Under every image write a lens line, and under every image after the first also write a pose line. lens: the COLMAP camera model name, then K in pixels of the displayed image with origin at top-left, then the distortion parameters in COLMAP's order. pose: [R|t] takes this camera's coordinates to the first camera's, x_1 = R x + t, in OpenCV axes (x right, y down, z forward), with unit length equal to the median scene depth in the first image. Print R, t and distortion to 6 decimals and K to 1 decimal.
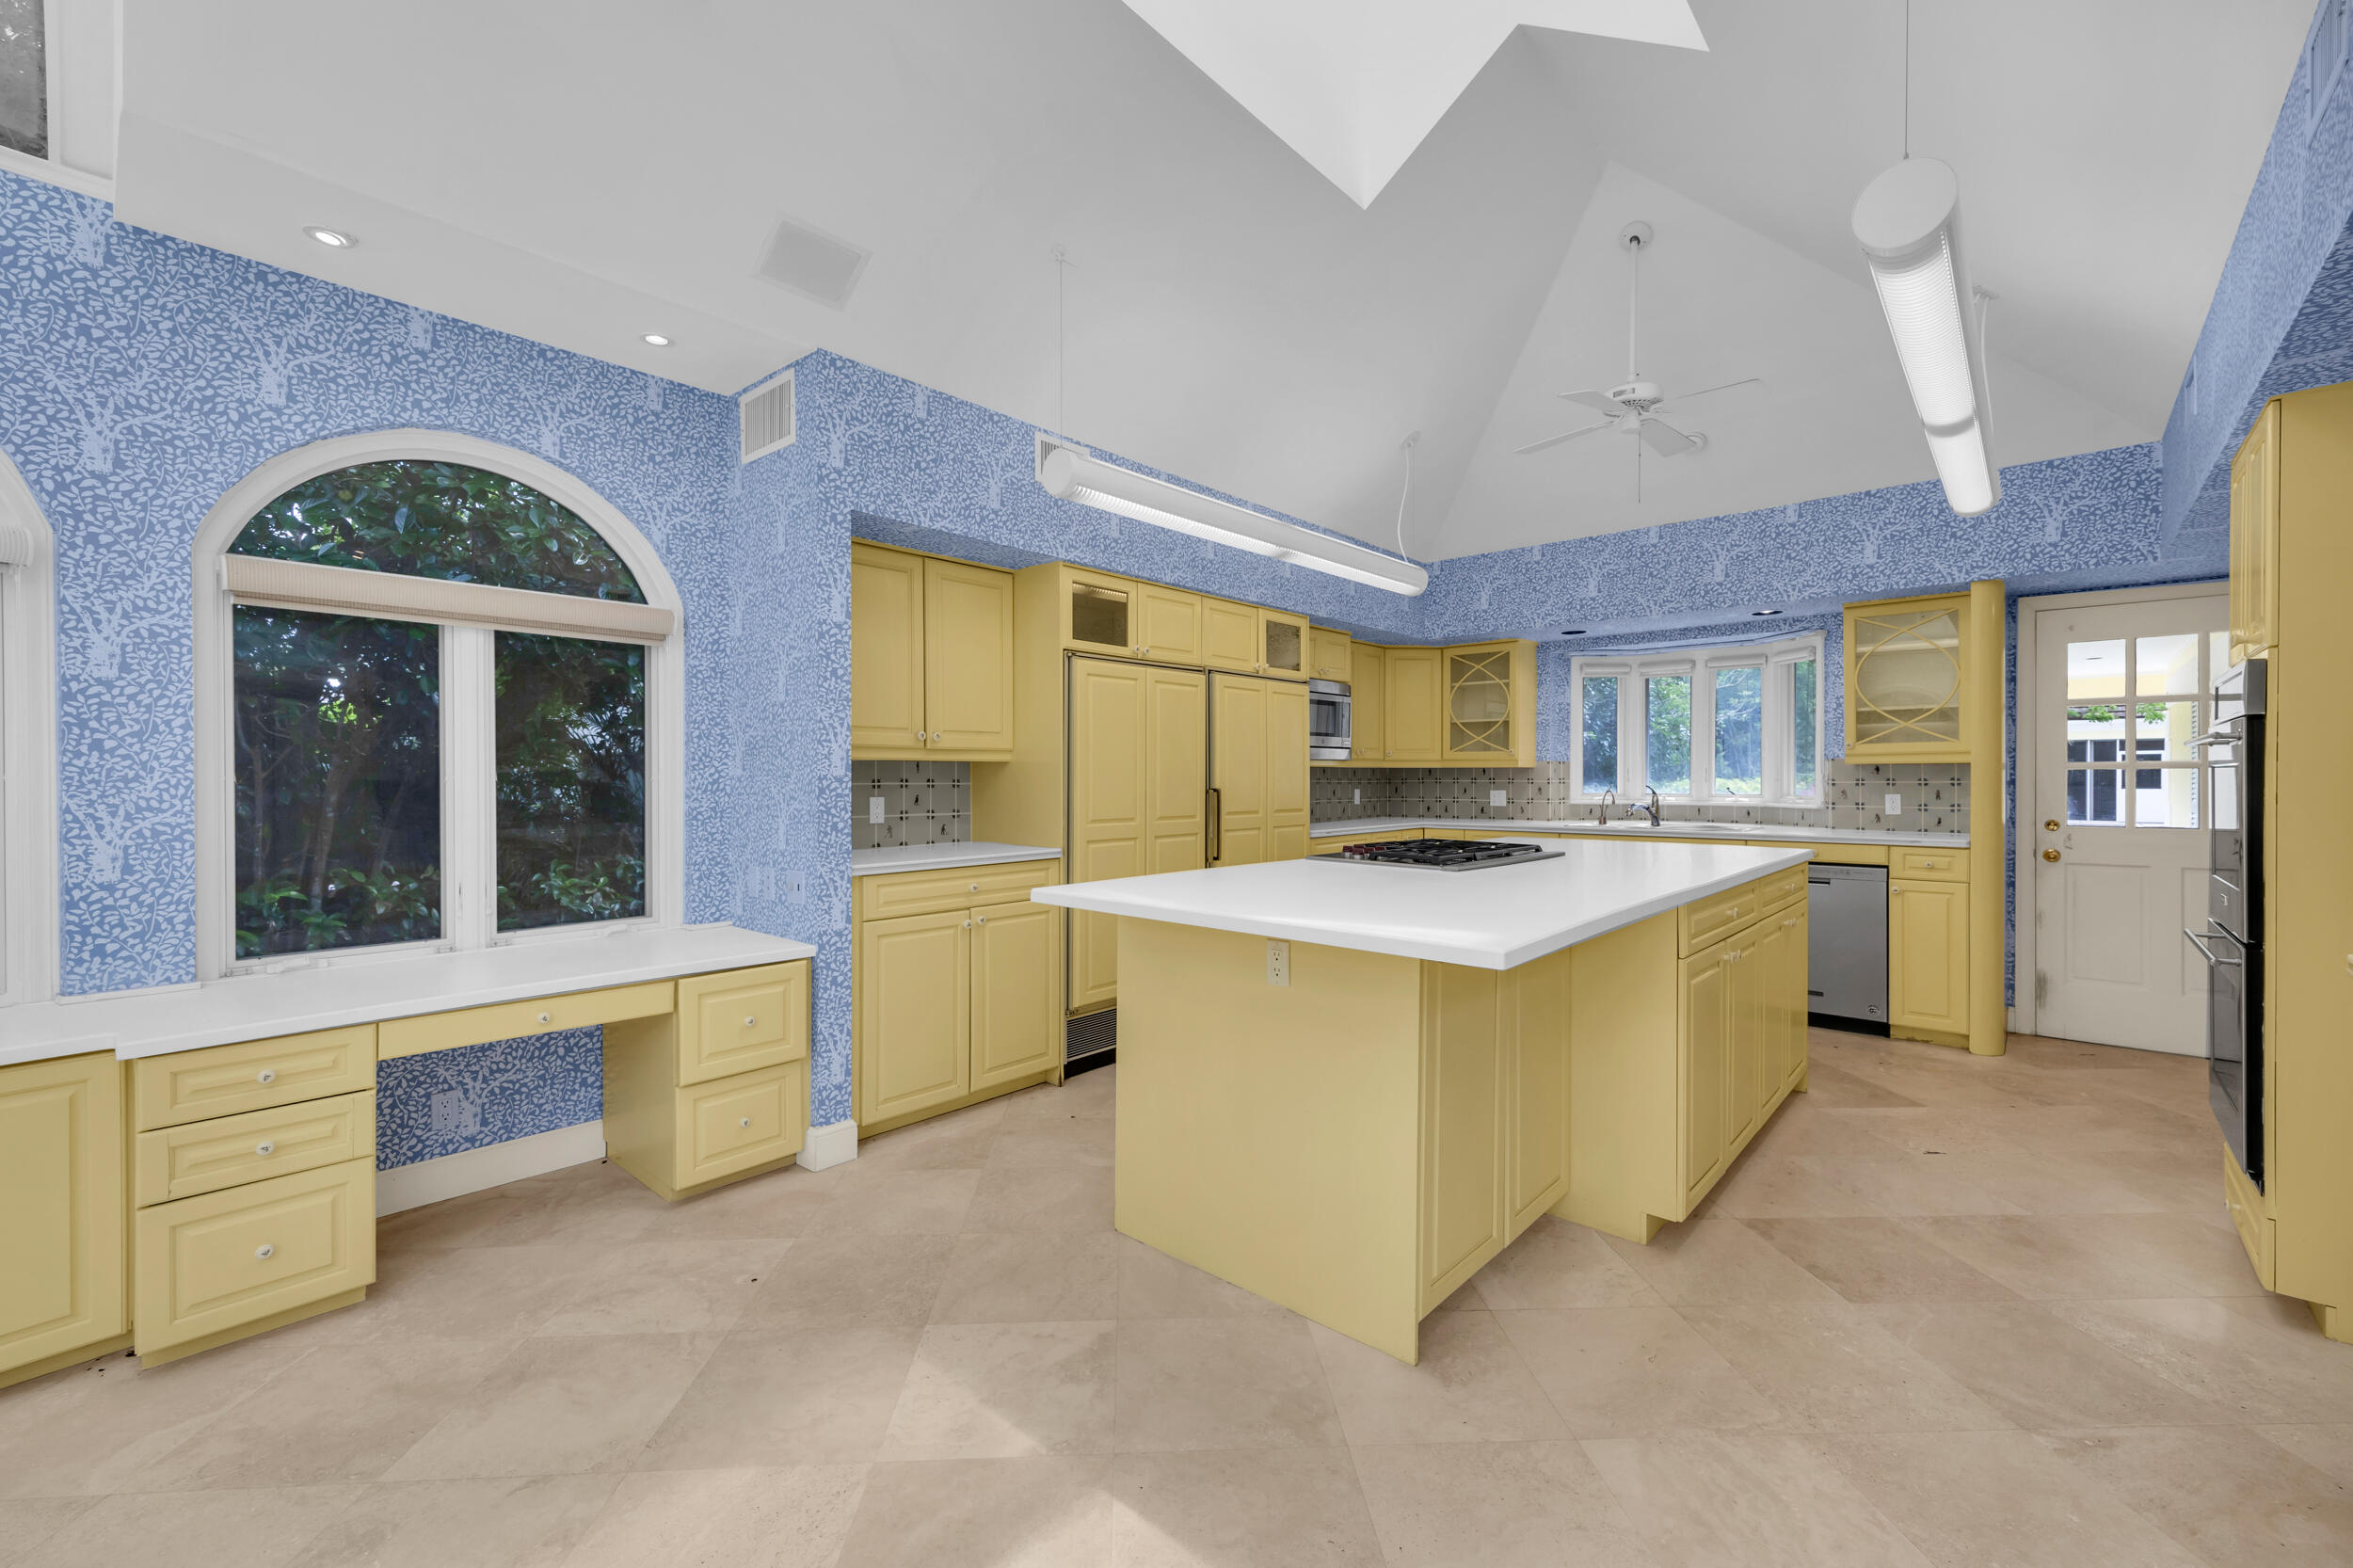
lens RADIAL K [[941.6, 0, 1166.5], [0, 941.6, 776.6], [0, 0, 1]] dist [0.003953, -0.000723]
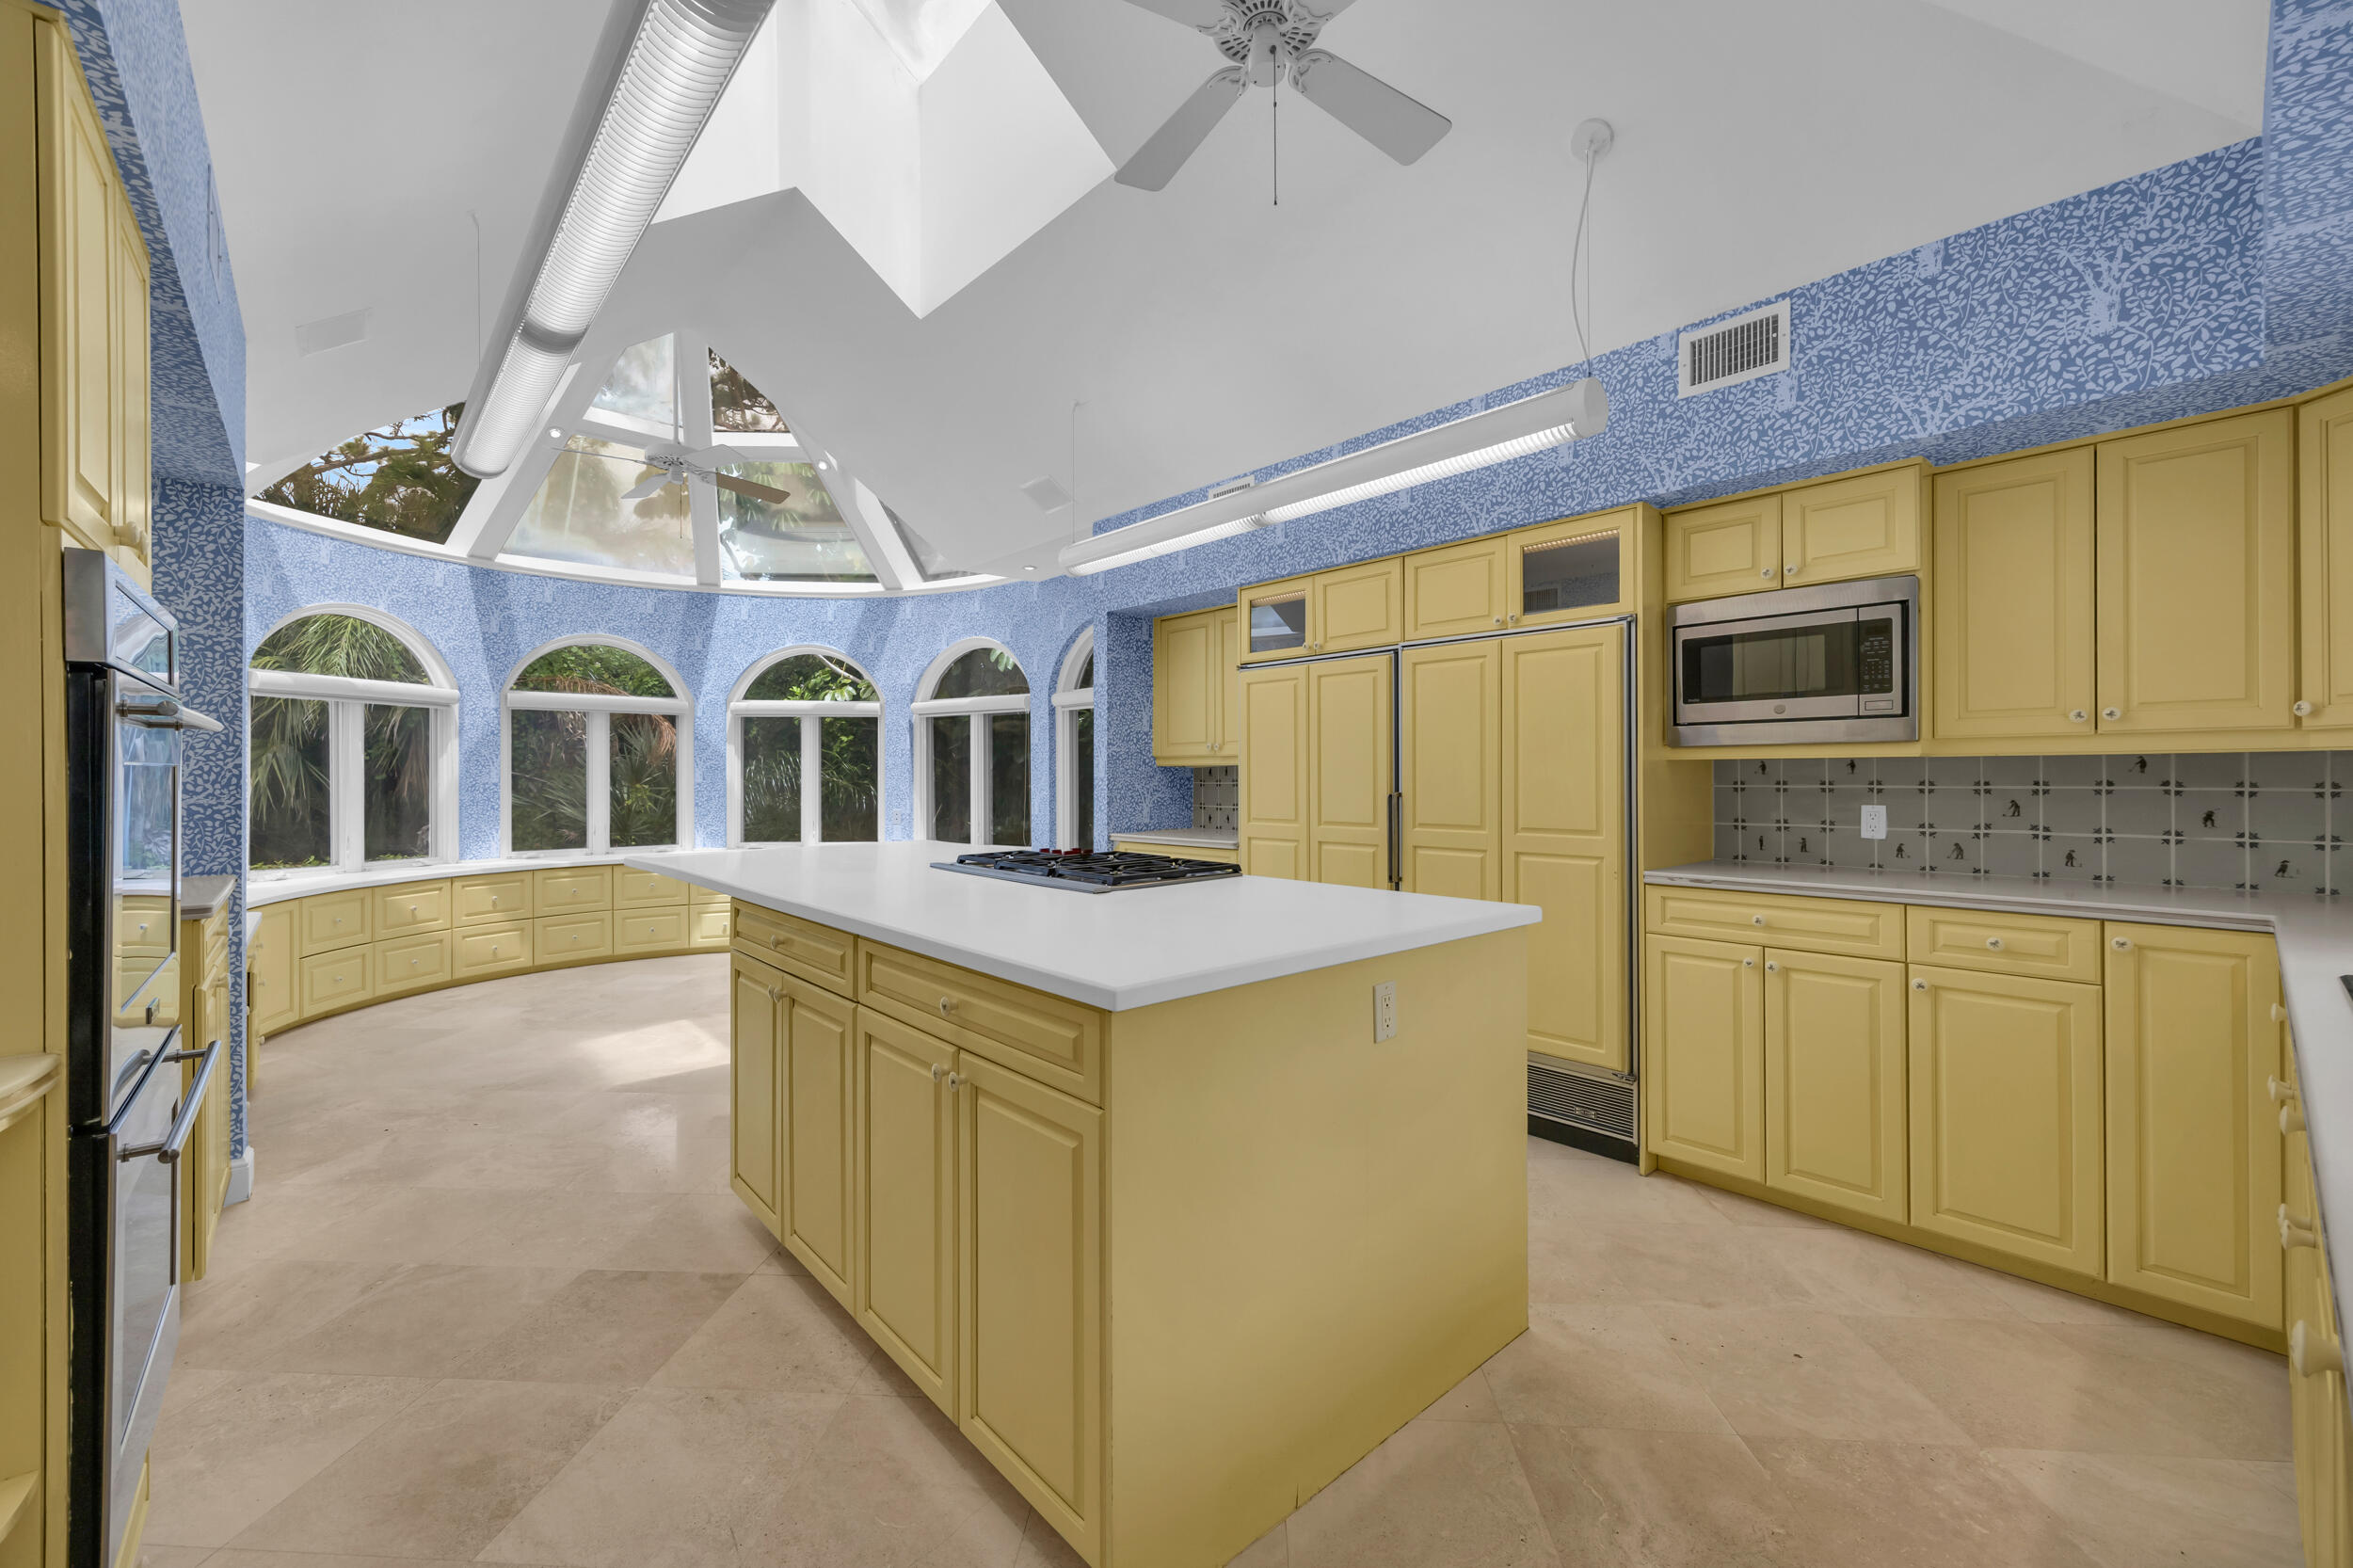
lens RADIAL K [[908.5, 0, 1184.6], [0, 908.5, 775.5], [0, 0, 1]] dist [-0.003786, 0.000483]
pose [[-0.069172, 0.001942, -0.997603, 0.954153], [0.004549, 0.999988, 0.001632, -0.003963], [0.997594, -0.004425, -0.069180, 0.978744]]
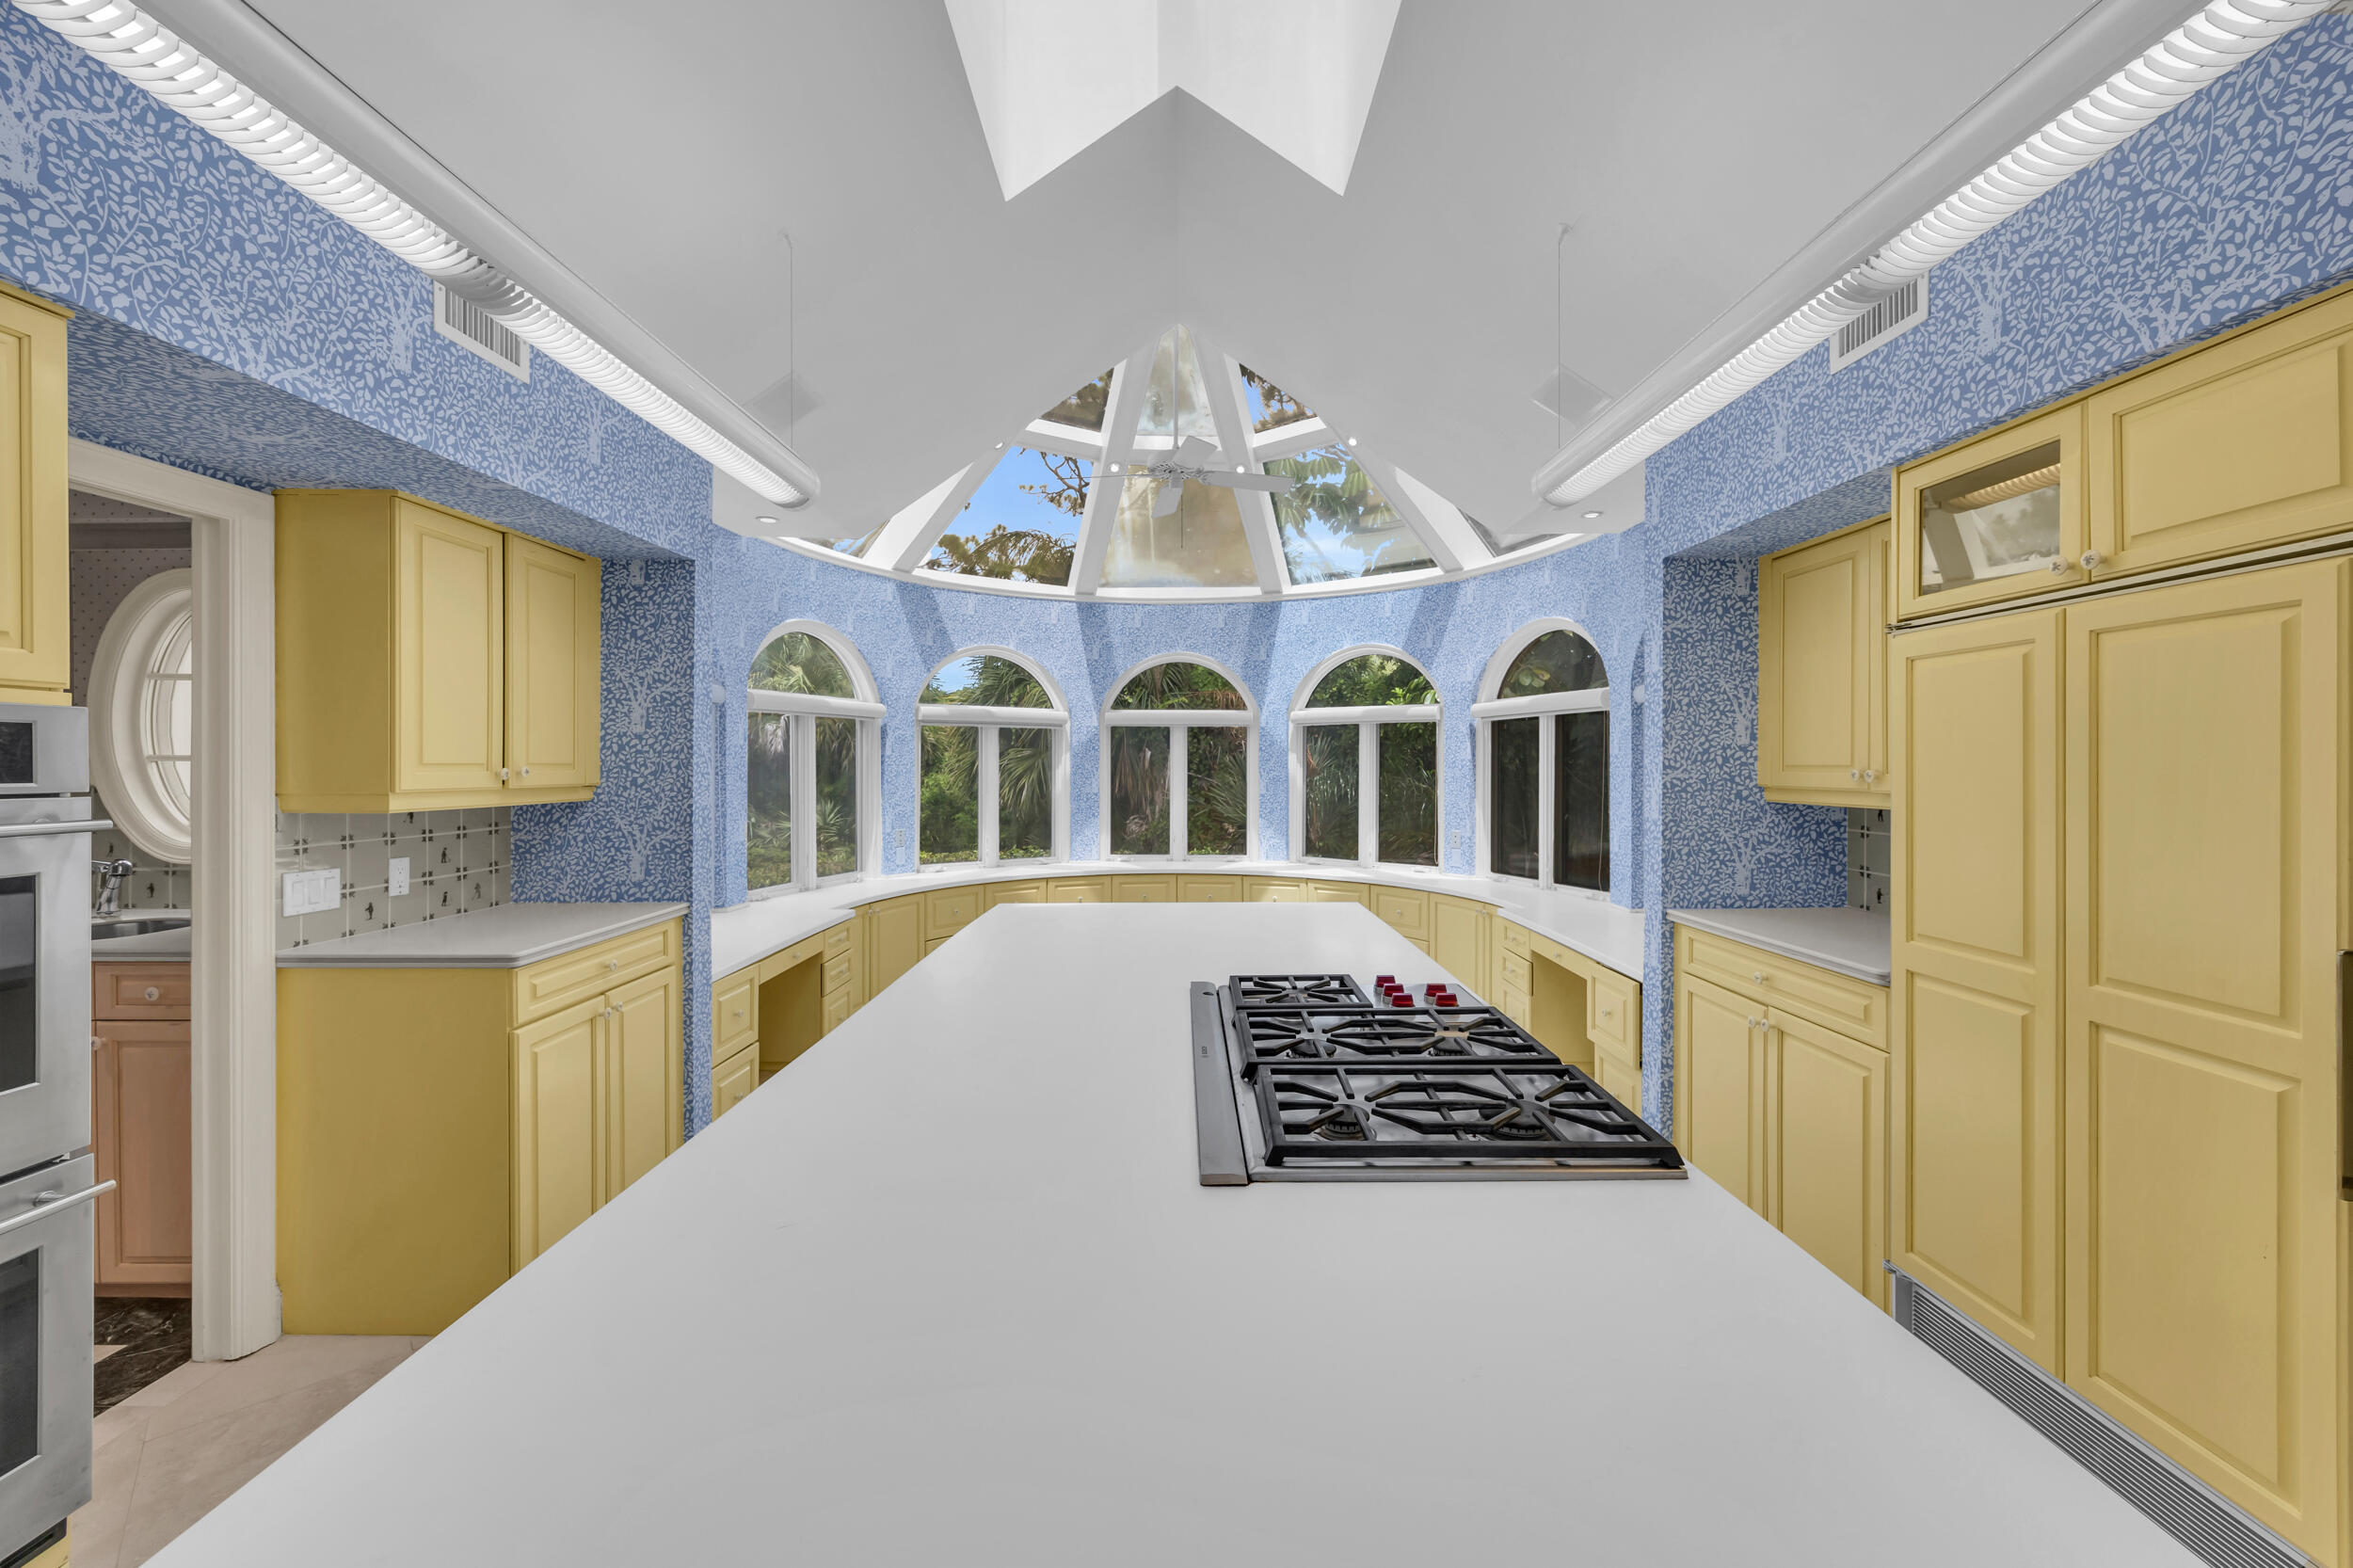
lens RADIAL K [[908.5, 0, 1177.9], [0, 908.5, 767.6], [0, 0, 1]] dist [-0.003786, 0.000483]
pose [[-0.722476, 0.000434, -0.691396, 0.566409], [0.000016, 1.000000, 0.000611, -0.045524], [0.691396, 0.000430, -0.722476, 1.062949]]
